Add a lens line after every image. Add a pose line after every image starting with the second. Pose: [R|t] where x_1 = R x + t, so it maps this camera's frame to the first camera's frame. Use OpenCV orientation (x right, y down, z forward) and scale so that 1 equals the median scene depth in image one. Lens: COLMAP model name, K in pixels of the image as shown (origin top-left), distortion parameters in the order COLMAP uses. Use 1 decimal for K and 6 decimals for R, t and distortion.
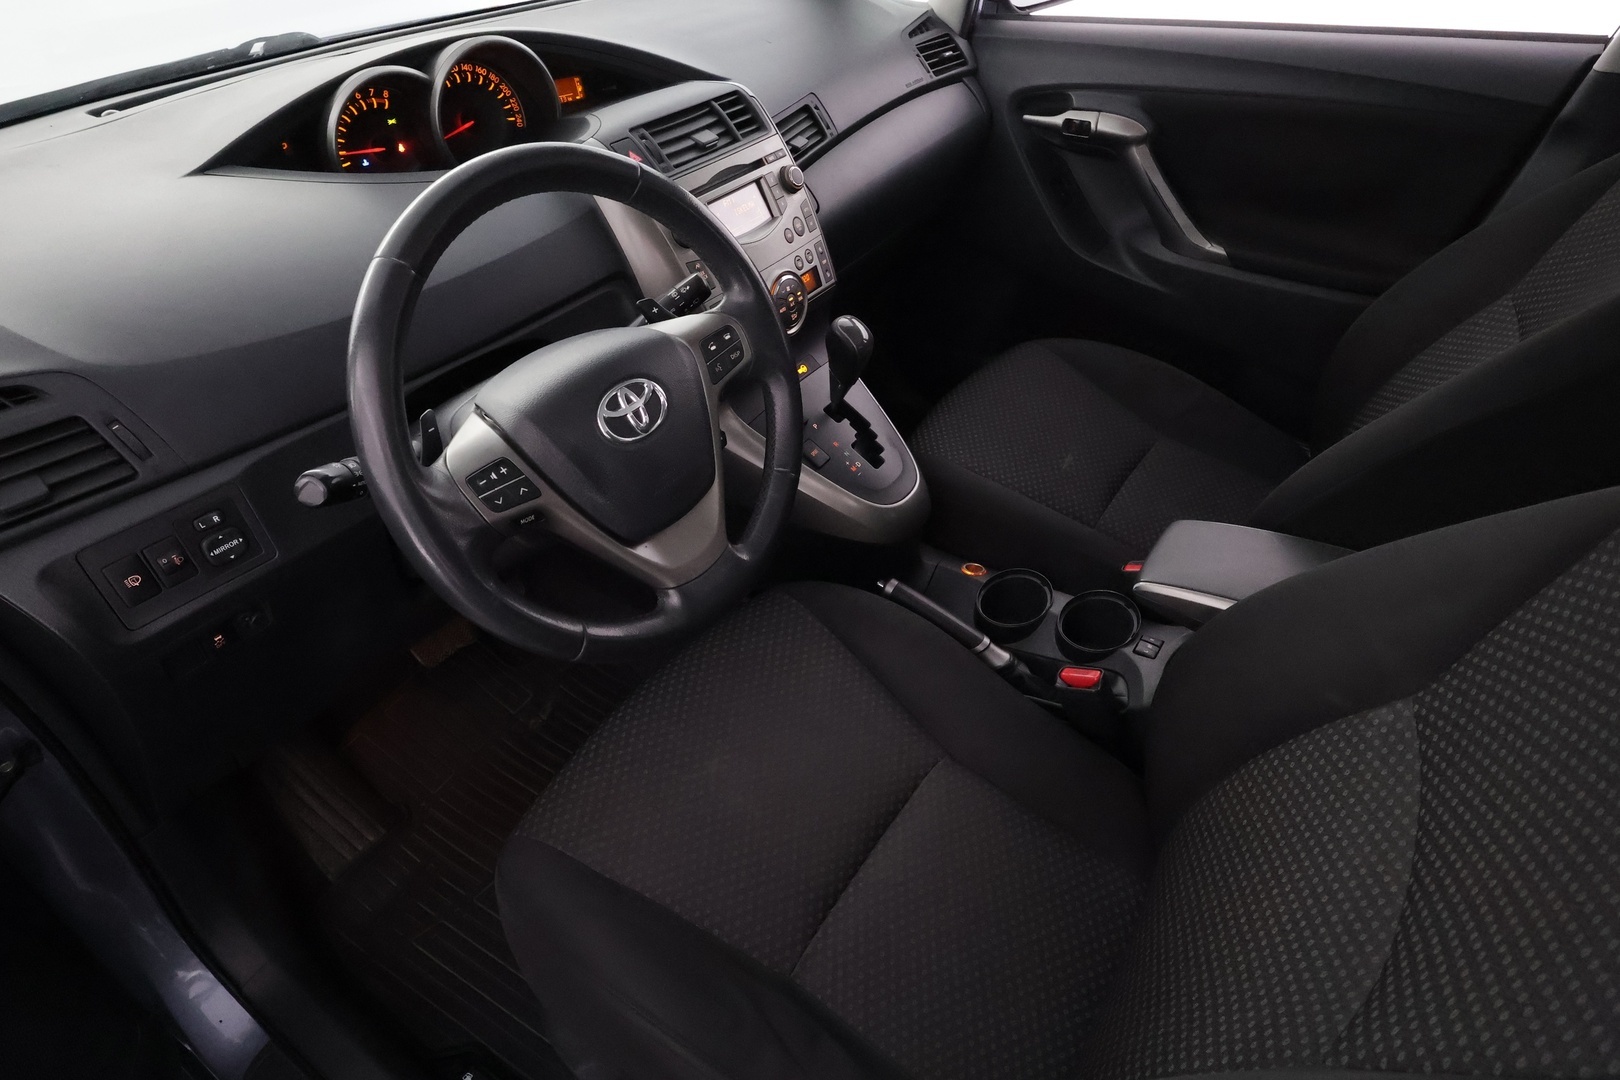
lens RADIAL K [[954.6, 0, 810.0], [0, 954.6, 540.0], [0, 0, 1]] dist [-0.003477, -0.001311]
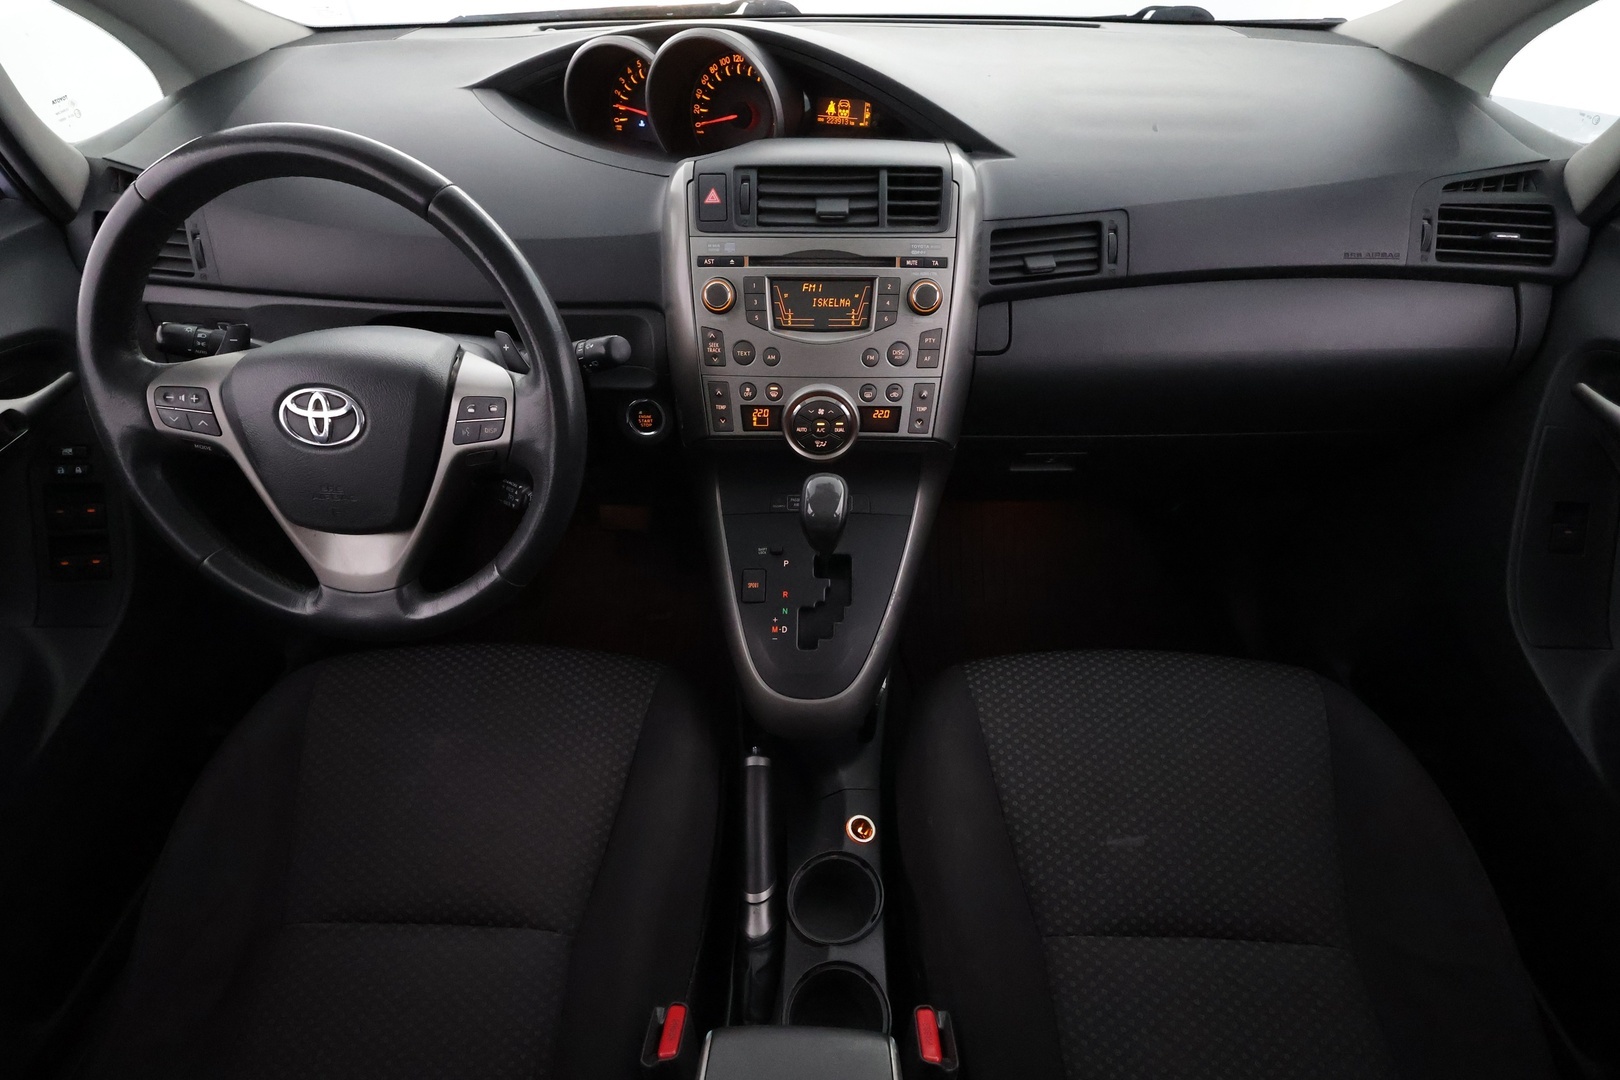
lens RADIAL K [[760.7, 0, 842.0], [0, 760.7, 545.6], [0, 0, 1]] dist [-0.001941, -0.001053]
pose [[0.535995, 0.598062, -0.595845, 0.451927], [-0.531594, 0.787392, 0.312124, -0.390511], [0.655833, 0.149451, 0.739965, 0.547582]]
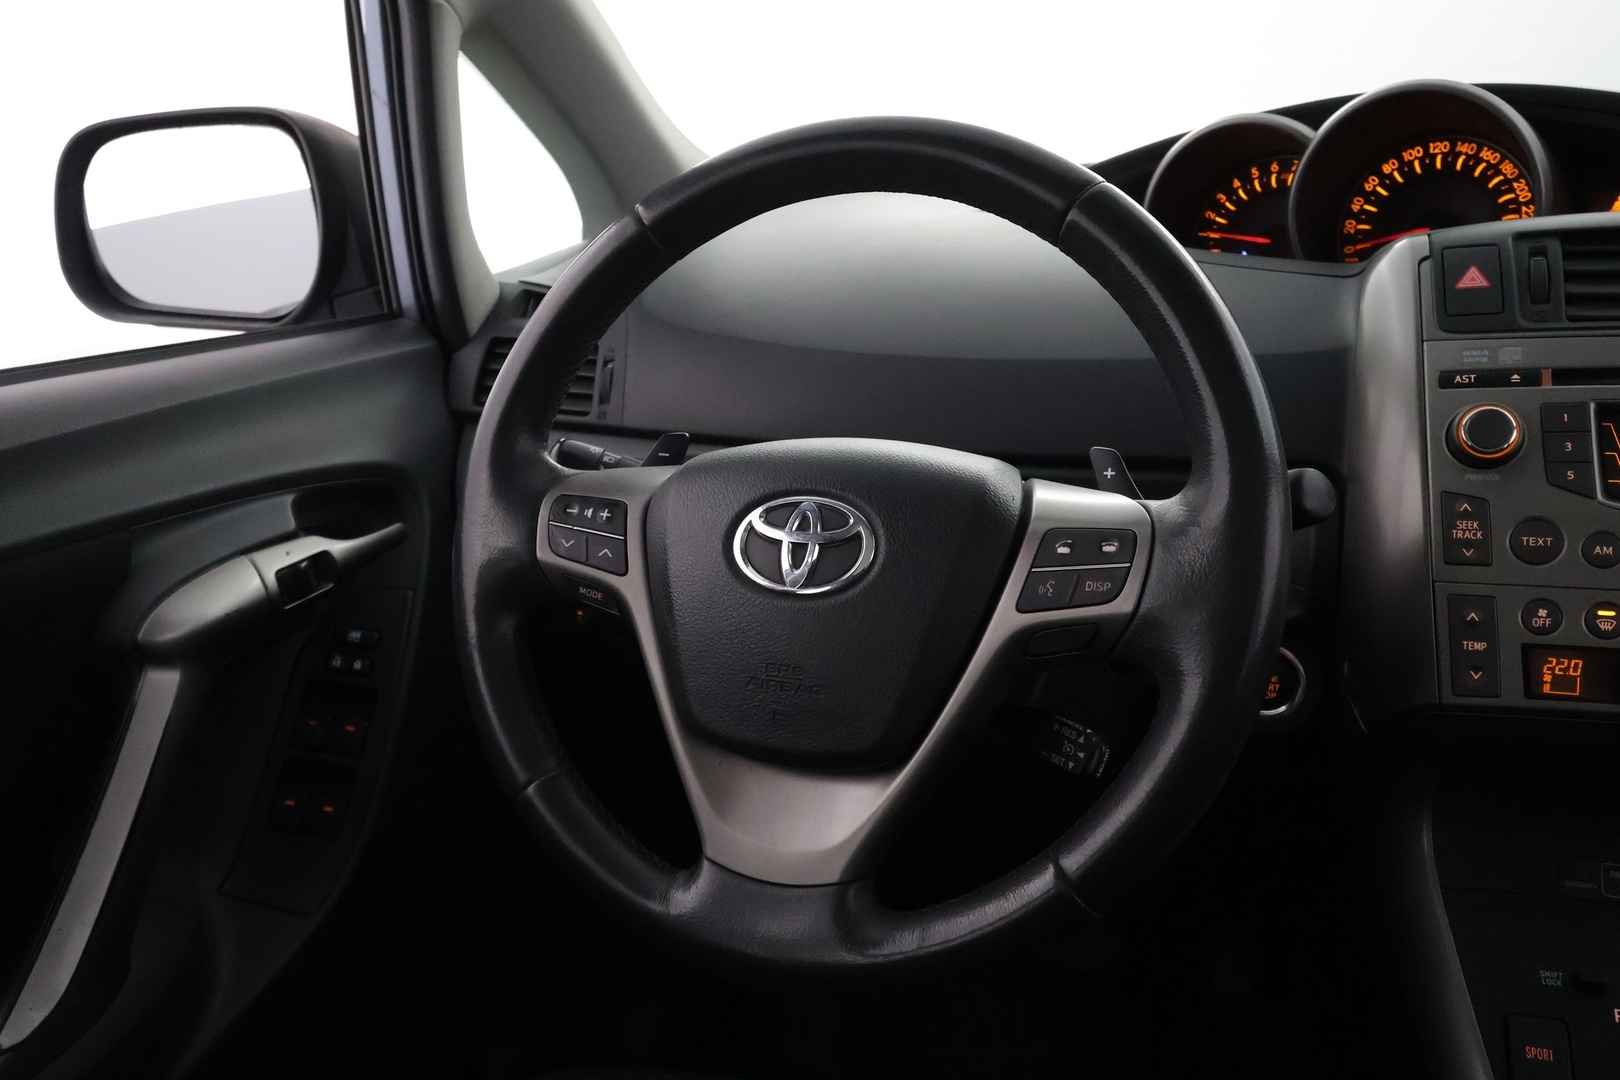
lens RADIAL K [[1248.1, 0, 810.0], [0, 1248.1, 540.0], [0, 0, 1]] dist [-0.005107, -0.000968]
pose [[0.208155, 0.297424, -0.931778, 0.348767], [-0.558290, 0.818340, 0.136495, -0.170549], [0.803108, 0.491791, 0.336391, 0.522690]]
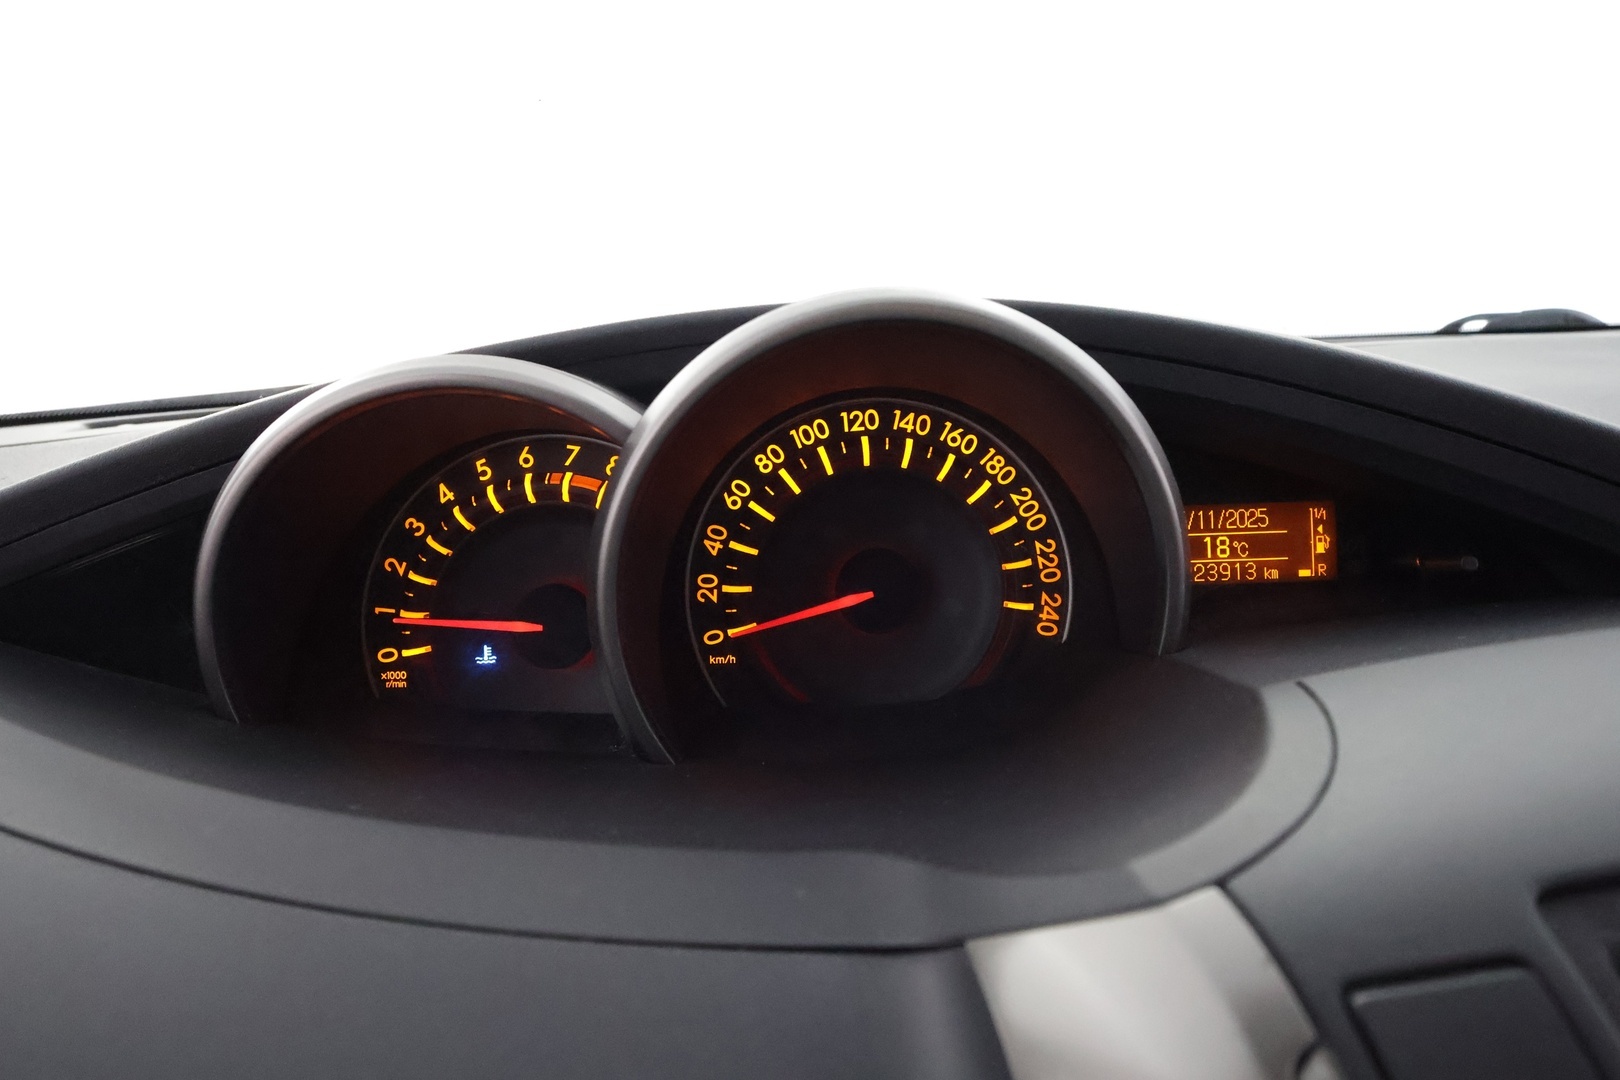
lens RADIAL K [[1095.6, 0, 810.0], [0, 1095.6, 540.0], [0, 0, 1]] dist [-0.013764, -0.001072]
pose [[0.748939, 0.148746, -0.645728, -0.161482], [-0.395764, 0.881992, -0.255852, -0.363333], [0.531470, 0.447173, 0.719427, 0.752188]]
